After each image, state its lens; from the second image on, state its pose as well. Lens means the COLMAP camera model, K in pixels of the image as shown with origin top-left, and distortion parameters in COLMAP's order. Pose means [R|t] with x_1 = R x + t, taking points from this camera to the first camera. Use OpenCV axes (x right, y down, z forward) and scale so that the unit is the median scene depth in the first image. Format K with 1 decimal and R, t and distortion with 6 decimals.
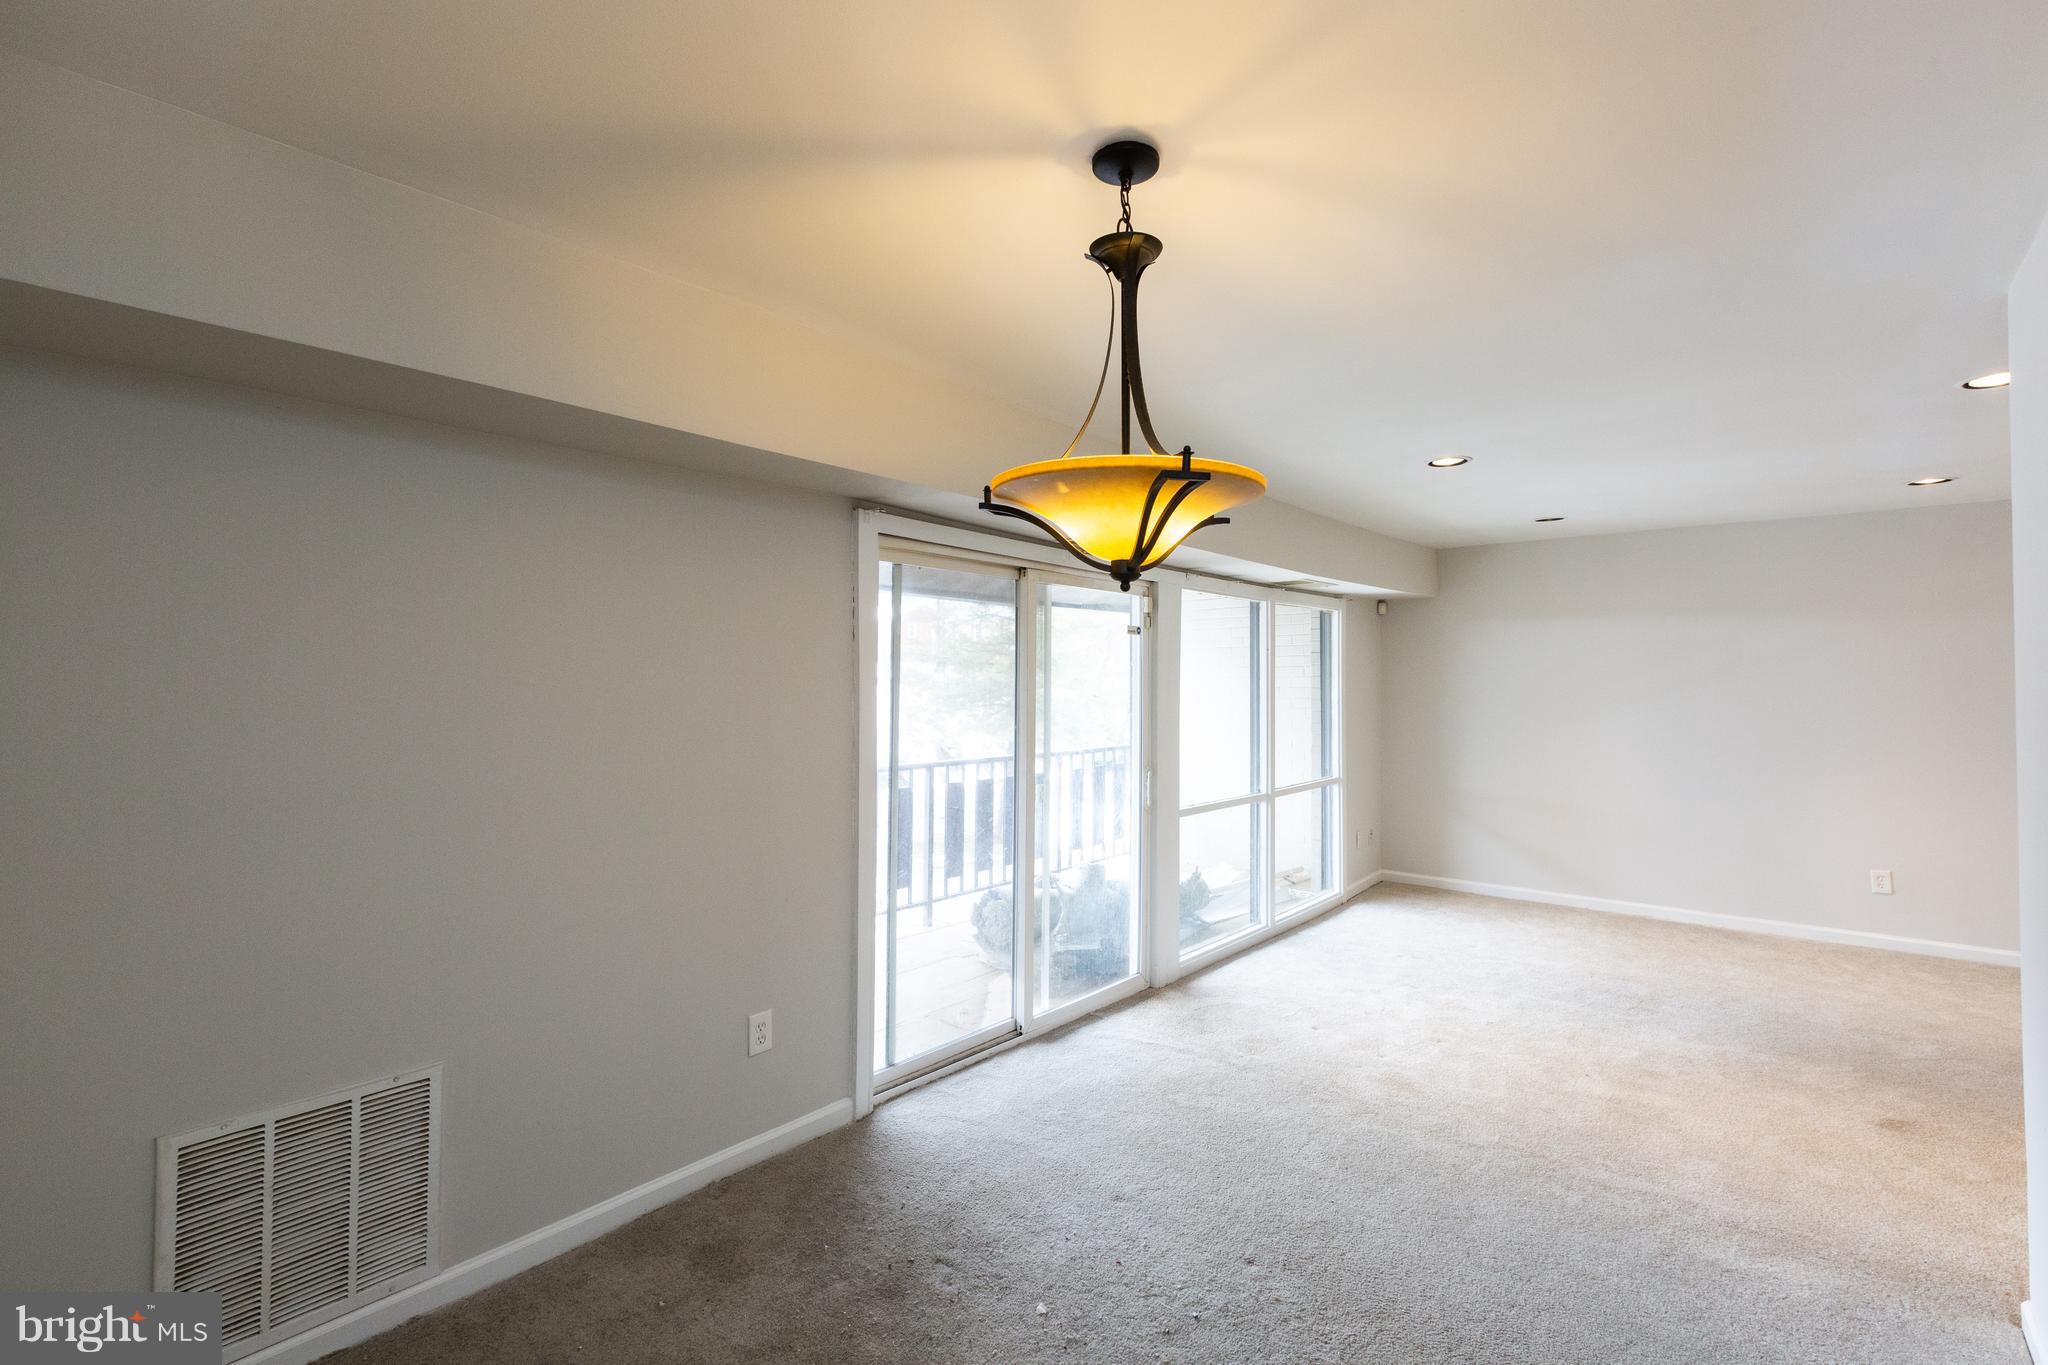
lens RADIAL K [[916.4, 0, 1029.5], [0, 916.4, 666.4], [0, 0, 1]] dist [0.004998, -0.000816]
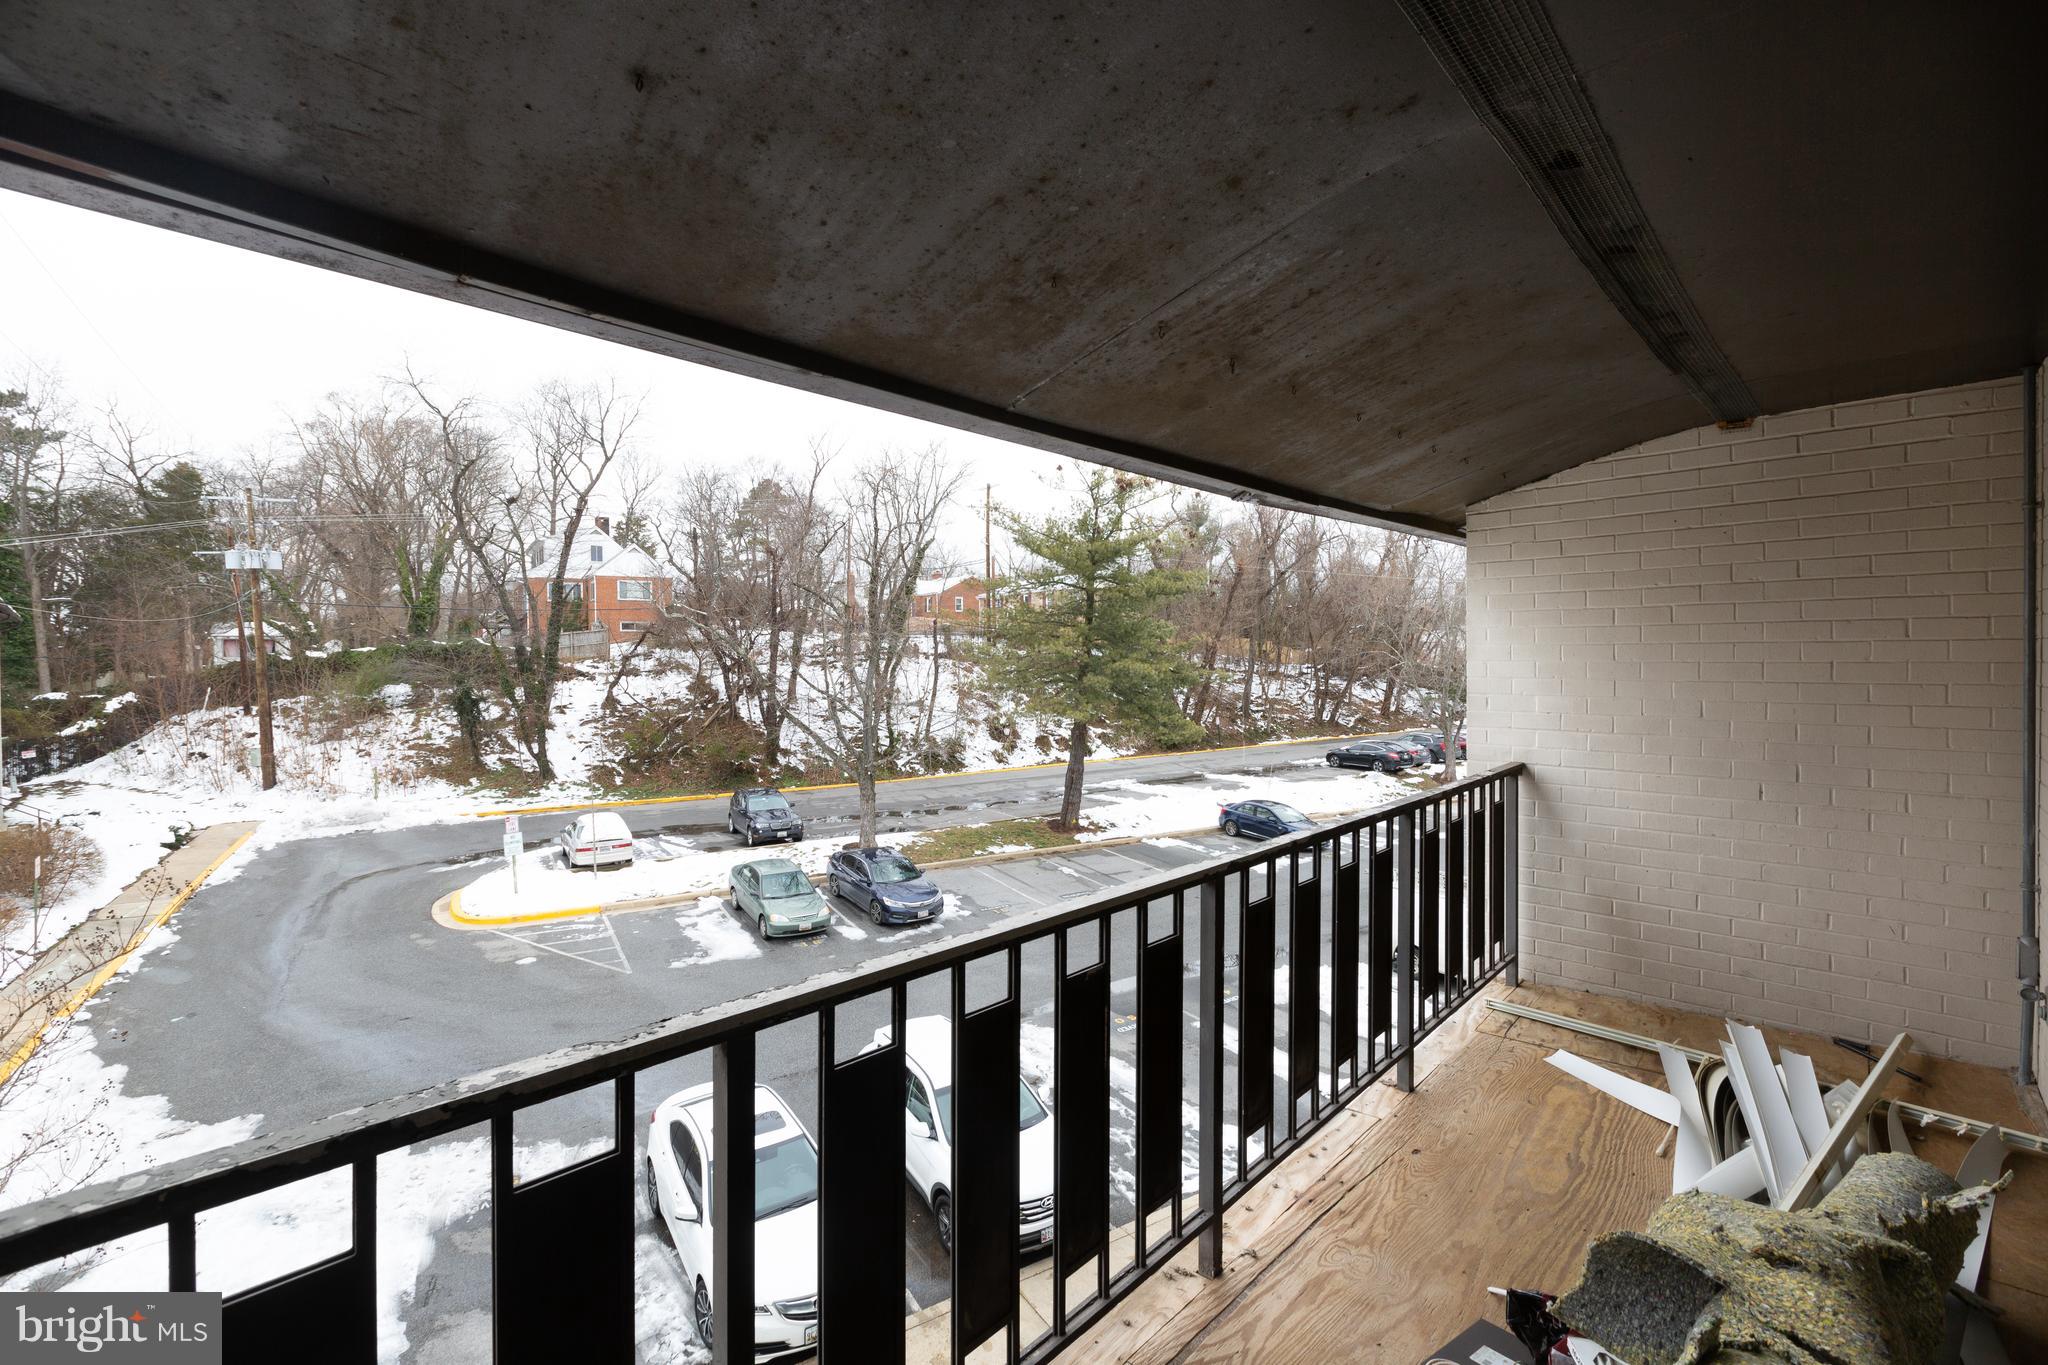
lens RADIAL K [[916.4, 0, 1061.6], [0, 916.4, 659.3], [0, 0, 1]] dist [0.004998, -0.000816]
pose [[0.999099, -0.008381, -0.041594, 0.139708], [0.009327, 0.999701, 0.022592, -0.001205], [0.041392, -0.022959, 0.998879, 0.815742]]
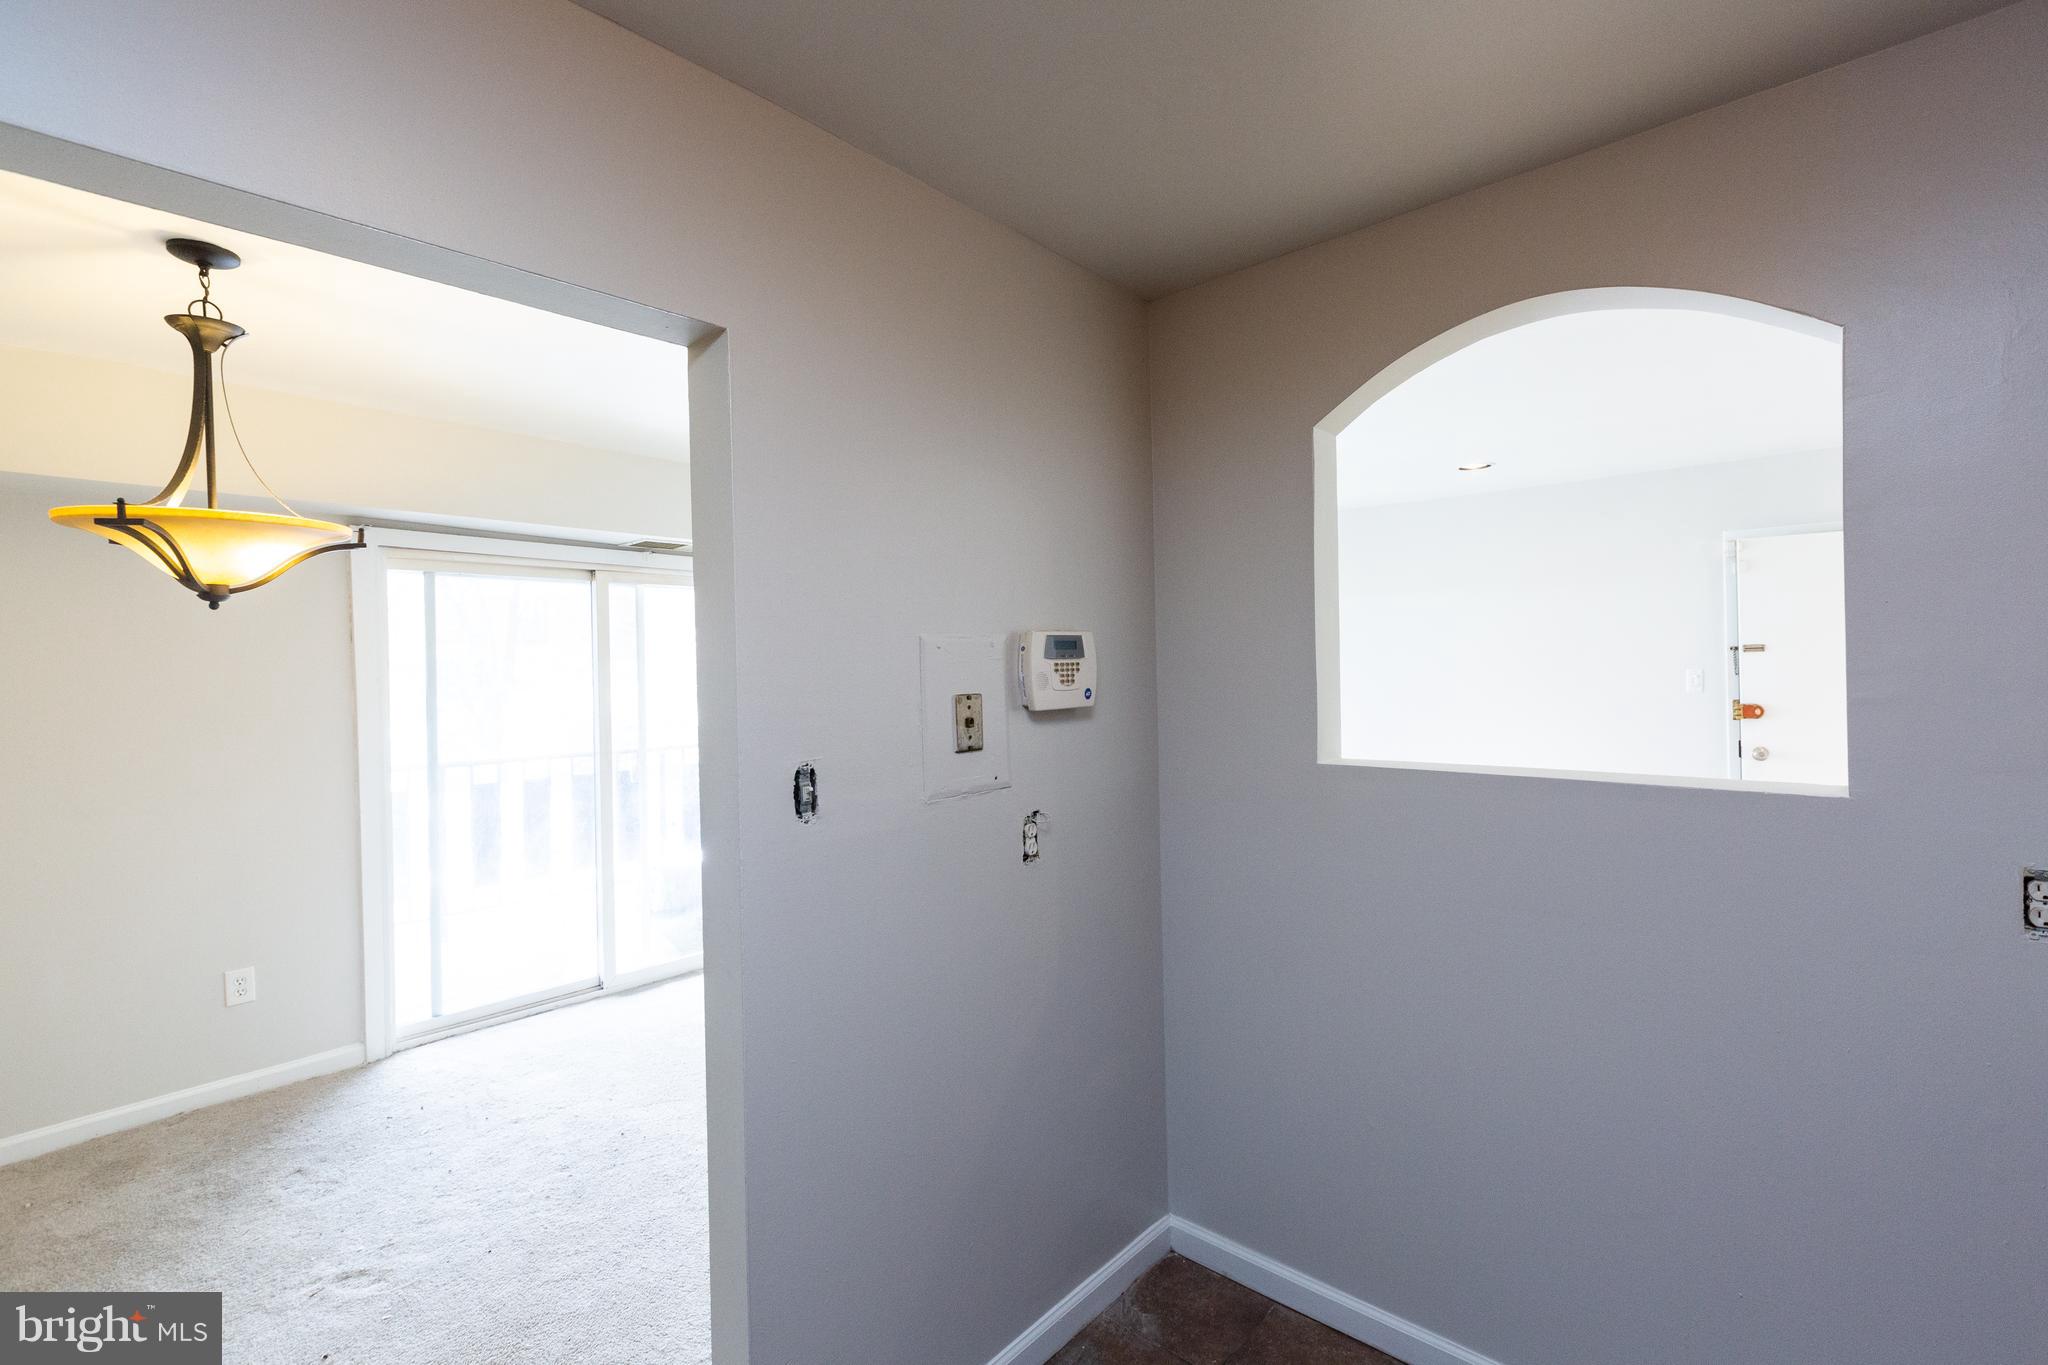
lens RADIAL K [[916.4, 0, 1033.2], [0, 916.4, 674.1], [0, 0, 1]] dist [0.004998, -0.000816]
pose [[0.999556, -0.020821, -0.021337, 0.589808], [0.021513, 0.999232, 0.032761, -0.006632], [0.020639, -0.033205, 0.999235, -0.094848]]
